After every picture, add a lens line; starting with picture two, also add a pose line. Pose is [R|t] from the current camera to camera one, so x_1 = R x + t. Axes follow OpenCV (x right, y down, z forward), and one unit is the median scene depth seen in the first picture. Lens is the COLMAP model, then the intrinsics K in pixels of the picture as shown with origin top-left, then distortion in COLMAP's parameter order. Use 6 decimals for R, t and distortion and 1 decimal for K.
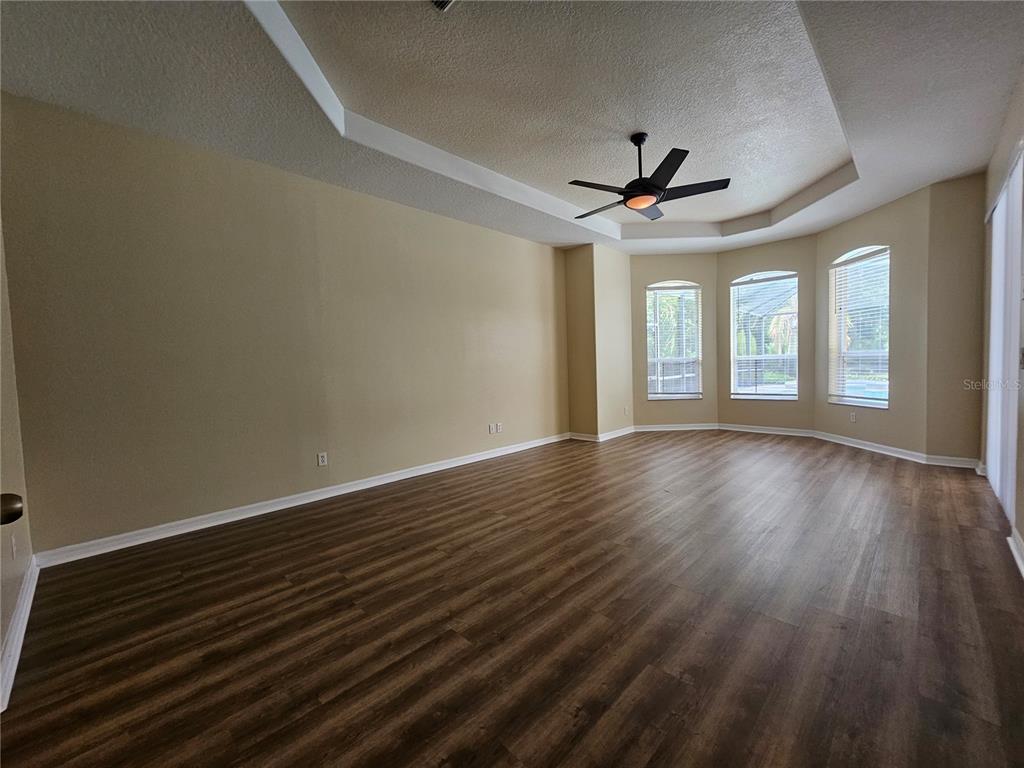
lens RADIAL K [[417.1, 0, 510.3], [0, 417.1, 385.8], [0, 0, 1]] dist [-0.003041, 0.001197]
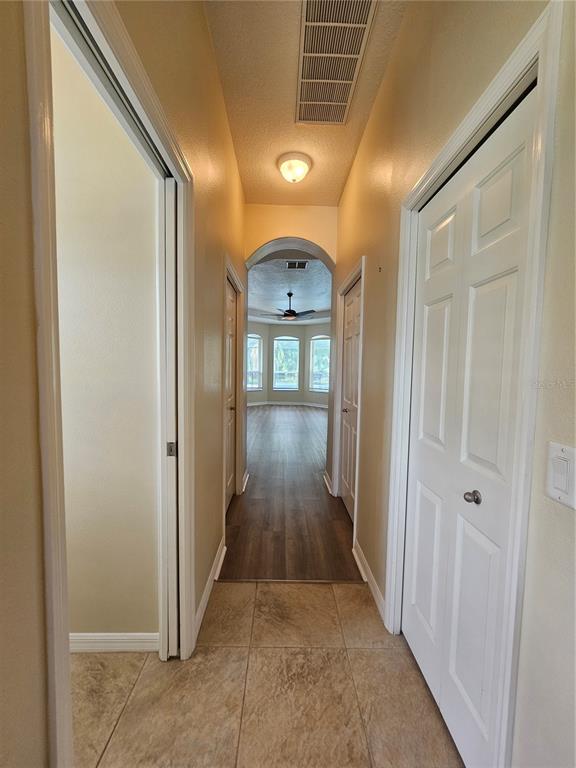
lens RADIAL K [[312.8, 0, 287.9], [0, 312.8, 383.9], [0, 0, 1]] dist [-0.003041, 0.001197]
pose [[0.688961, 0.002080, 0.724795, -0.777765], [-0.004957, 0.999986, 0.001841, -0.006995], [-0.724781, -0.004861, 0.688962, -0.269324]]
